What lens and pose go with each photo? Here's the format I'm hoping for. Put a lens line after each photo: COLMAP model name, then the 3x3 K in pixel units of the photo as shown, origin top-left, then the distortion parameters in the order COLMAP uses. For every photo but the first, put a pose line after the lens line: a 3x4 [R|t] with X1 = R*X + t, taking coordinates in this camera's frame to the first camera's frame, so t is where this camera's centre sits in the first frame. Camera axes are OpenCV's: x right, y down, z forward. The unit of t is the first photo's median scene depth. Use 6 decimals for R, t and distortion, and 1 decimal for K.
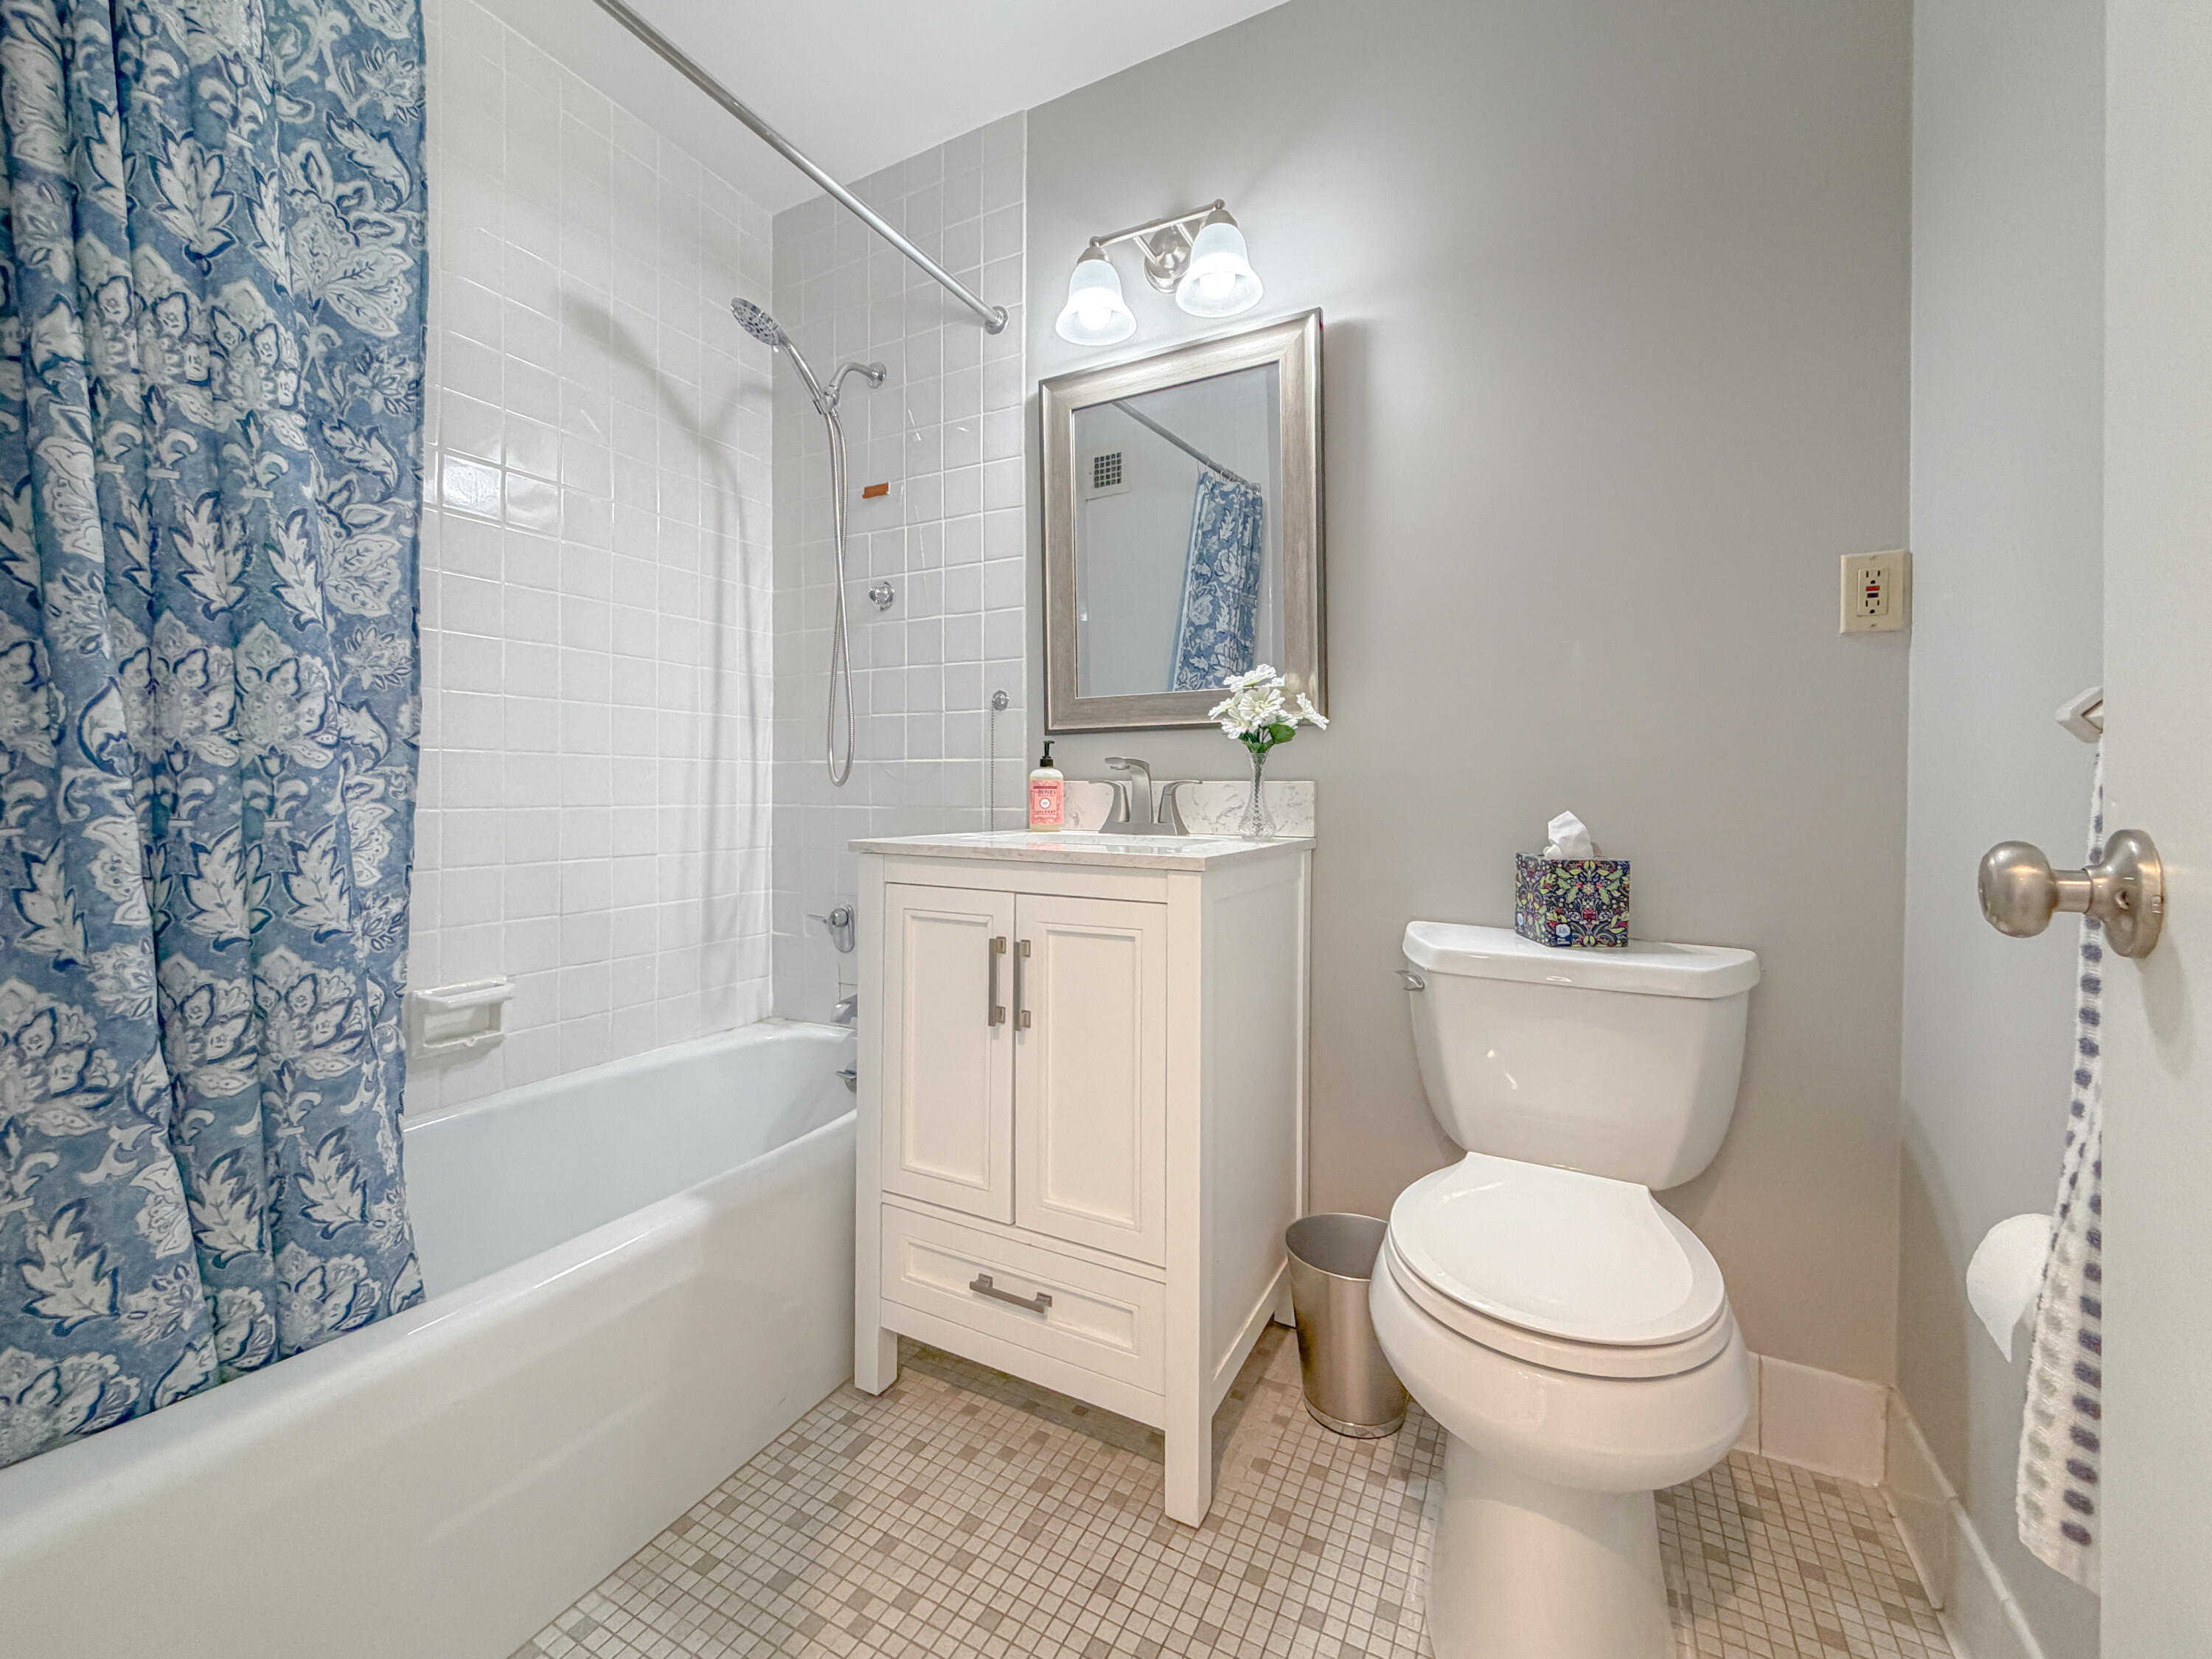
lens RADIAL K [[899.0, 0, 1078.6], [0, 899.0, 801.8], [0, 0, 1]] dist [-0.001299, 0.000708]
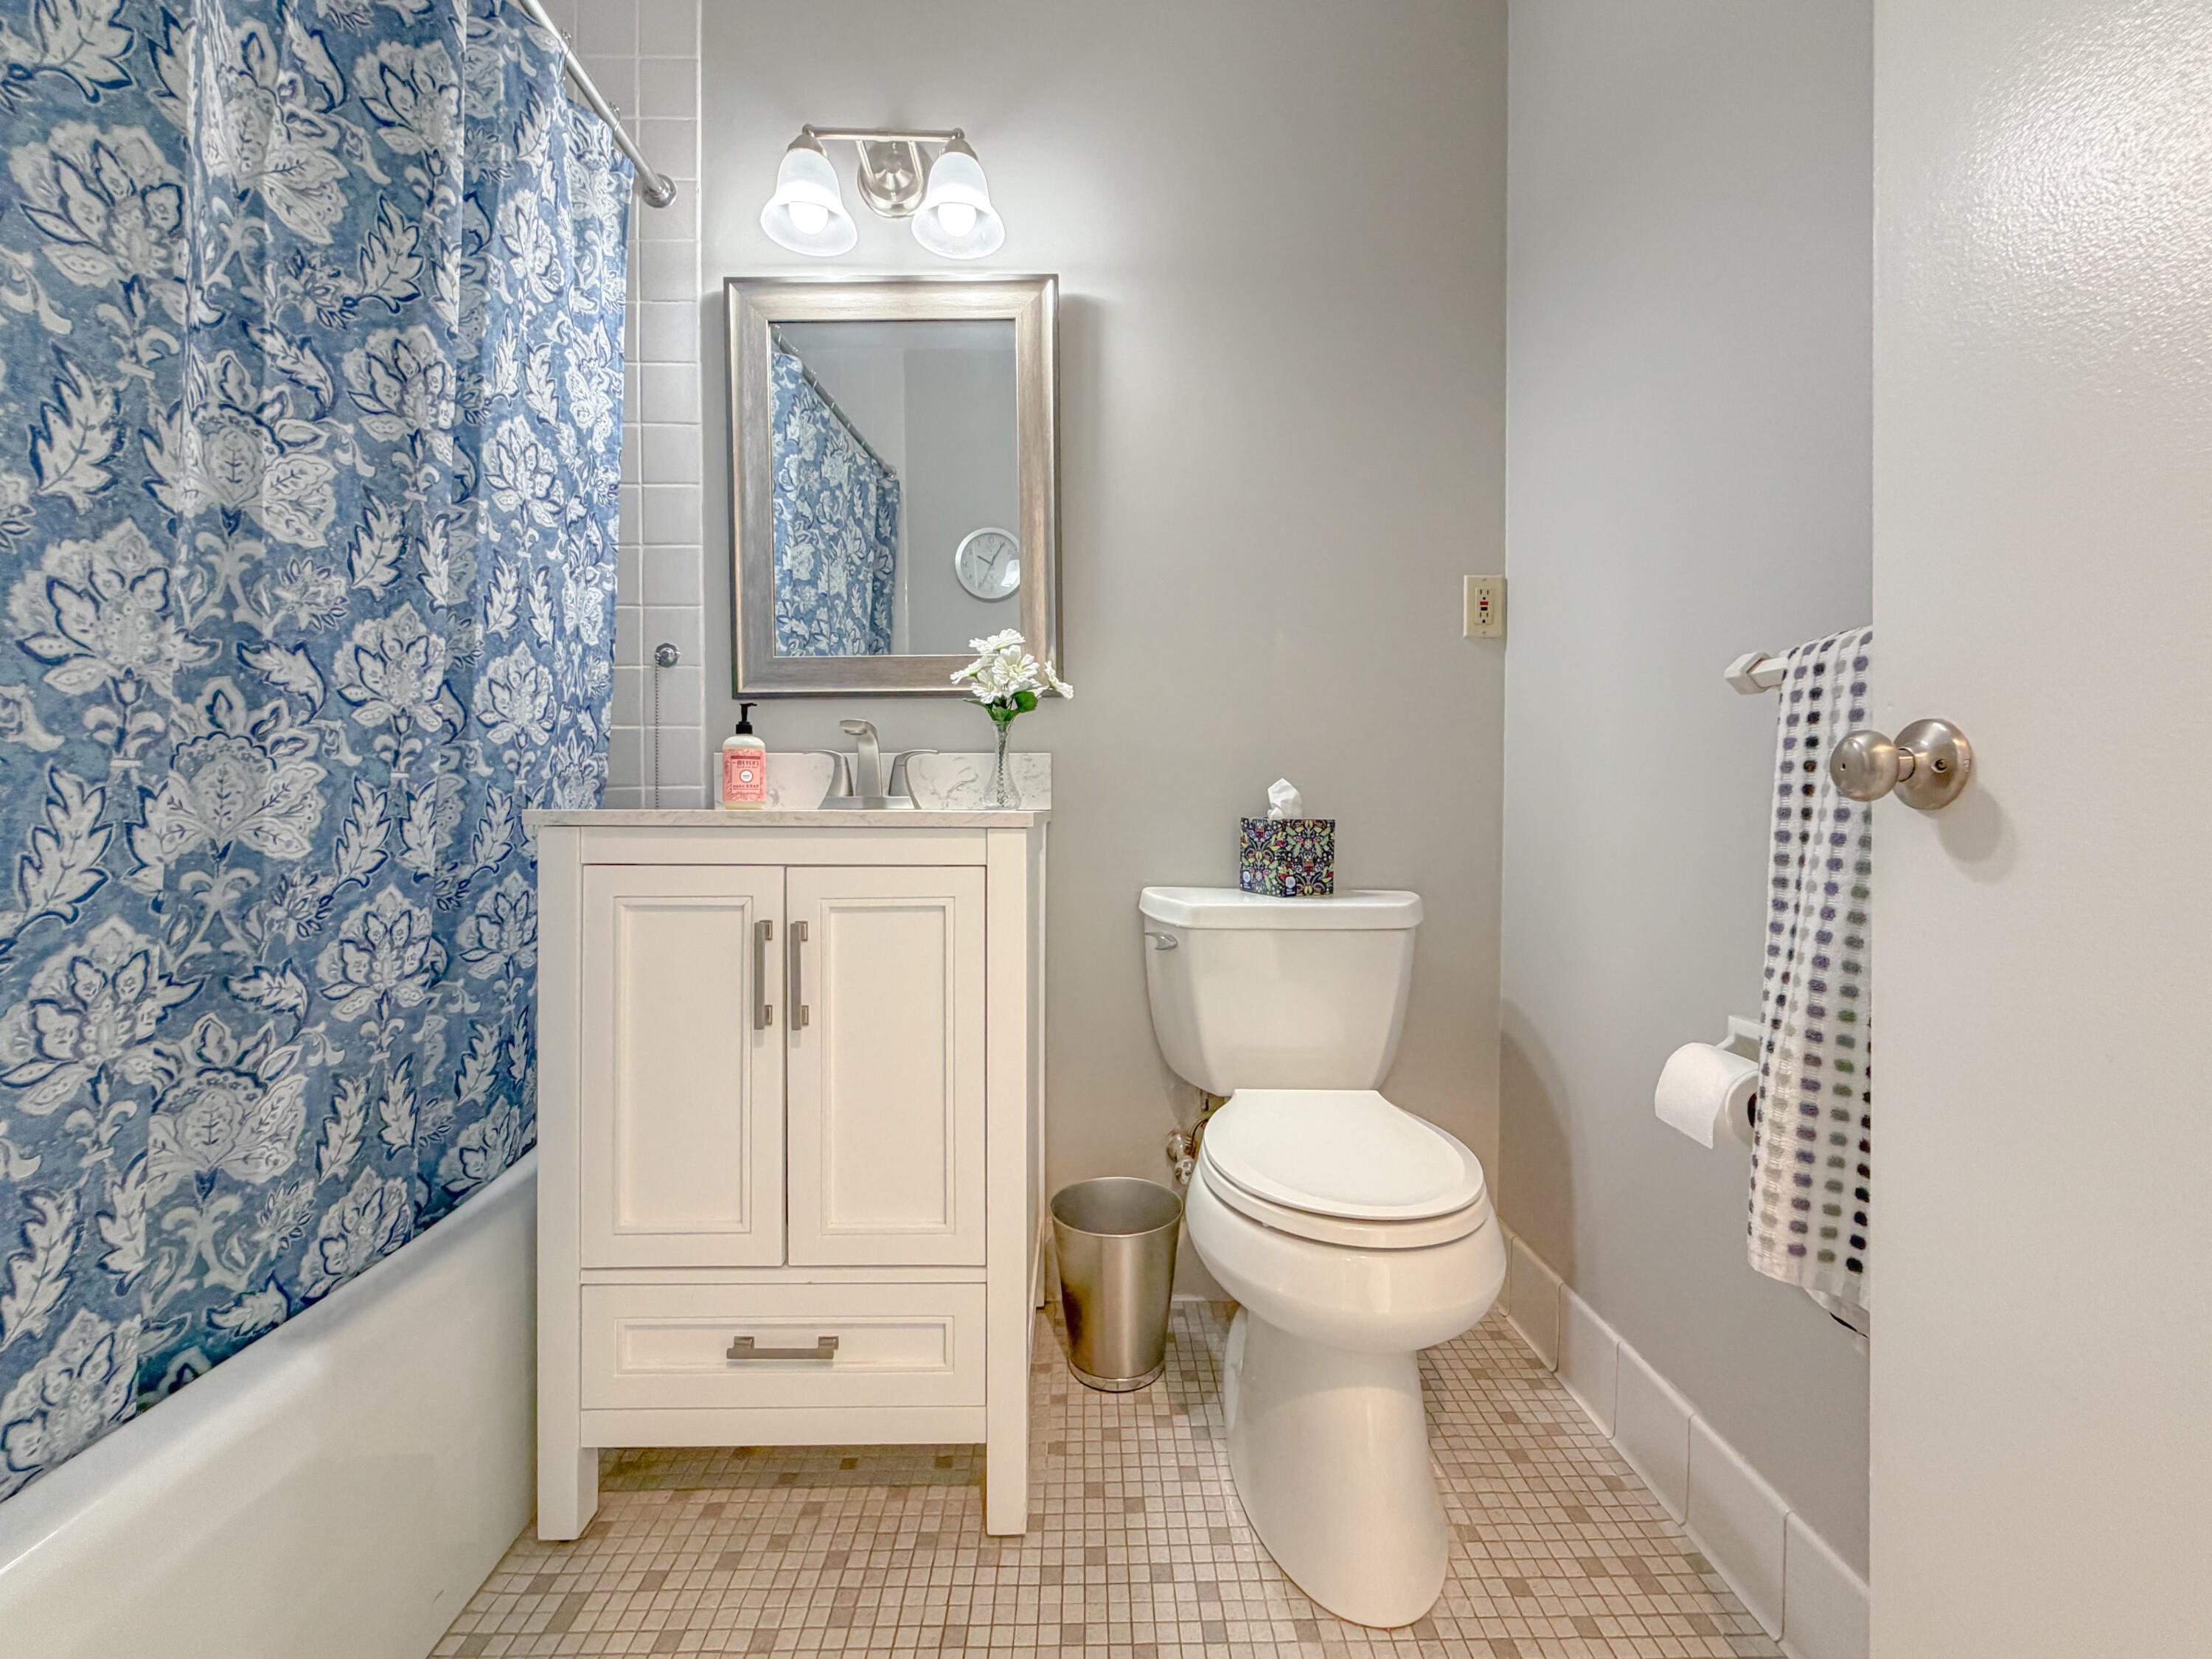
lens RADIAL K [[899.0, 0, 1096.1], [0, 899.0, 819.5], [0, 0, 1]] dist [-0.001299, 0.000708]
pose [[0.875756, -0.011519, 0.482616, -0.208426], [0.009709, 0.999933, 0.006248, 0.053457], [-0.482656, -0.000786, 0.875810, 0.127496]]
